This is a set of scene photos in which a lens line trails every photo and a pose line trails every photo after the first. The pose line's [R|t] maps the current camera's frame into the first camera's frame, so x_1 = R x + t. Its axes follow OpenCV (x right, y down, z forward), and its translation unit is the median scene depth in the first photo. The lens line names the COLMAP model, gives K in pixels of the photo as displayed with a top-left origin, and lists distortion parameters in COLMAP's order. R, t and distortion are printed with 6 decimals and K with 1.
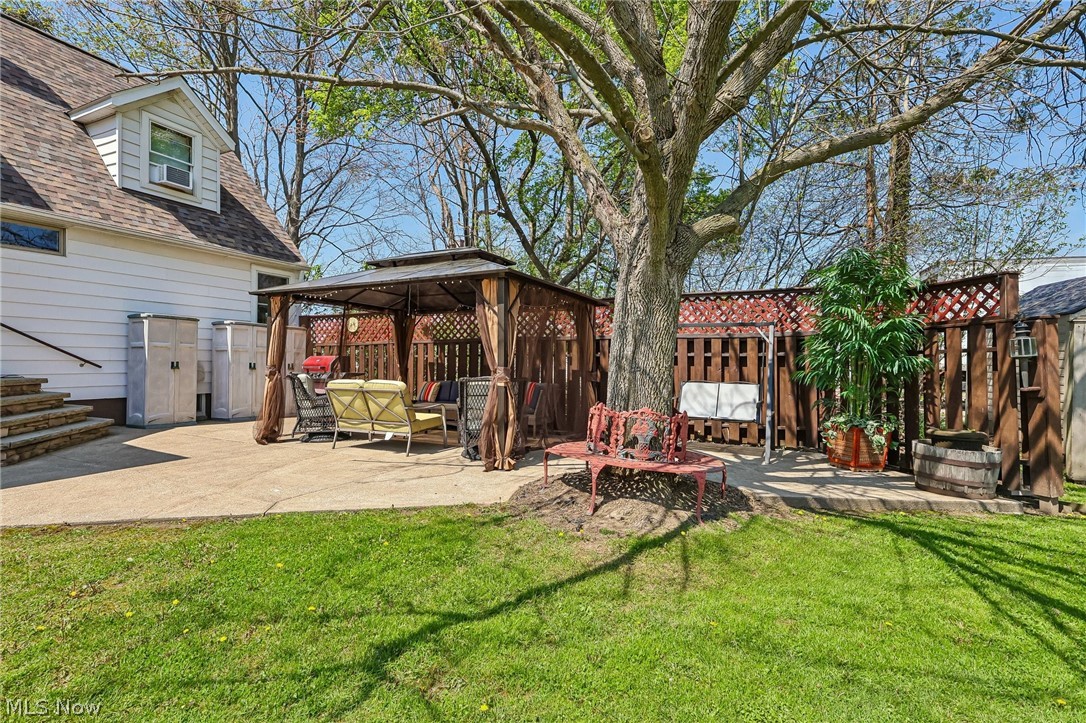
lens RADIAL K [[507.9, 0, 537.6], [0, 507.9, 360.7], [0, 0, 1]] dist [-0.000903, 0.001811]
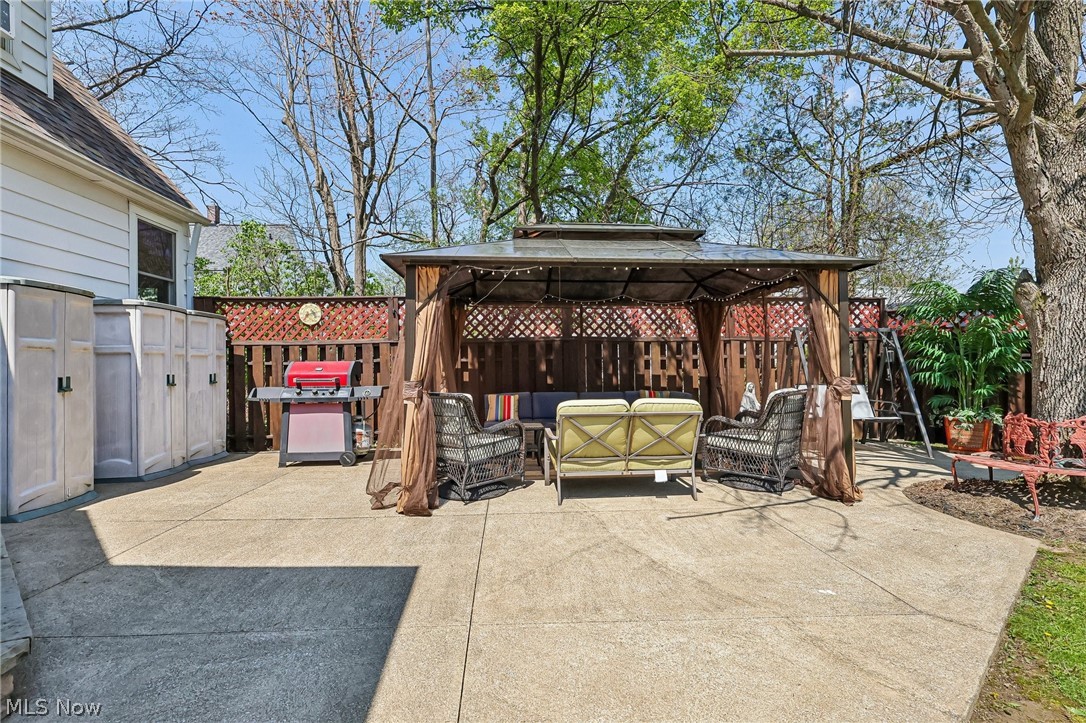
lens RADIAL K [[507.9, 0, 546.4], [0, 507.9, 360.4], [0, 0, 1]] dist [-0.000903, 0.001811]
pose [[0.858712, -0.010190, 0.512358, -0.579771], [0.007691, 0.999946, 0.006998, -0.015227], [-0.512401, -0.002069, 0.858744, 0.336388]]
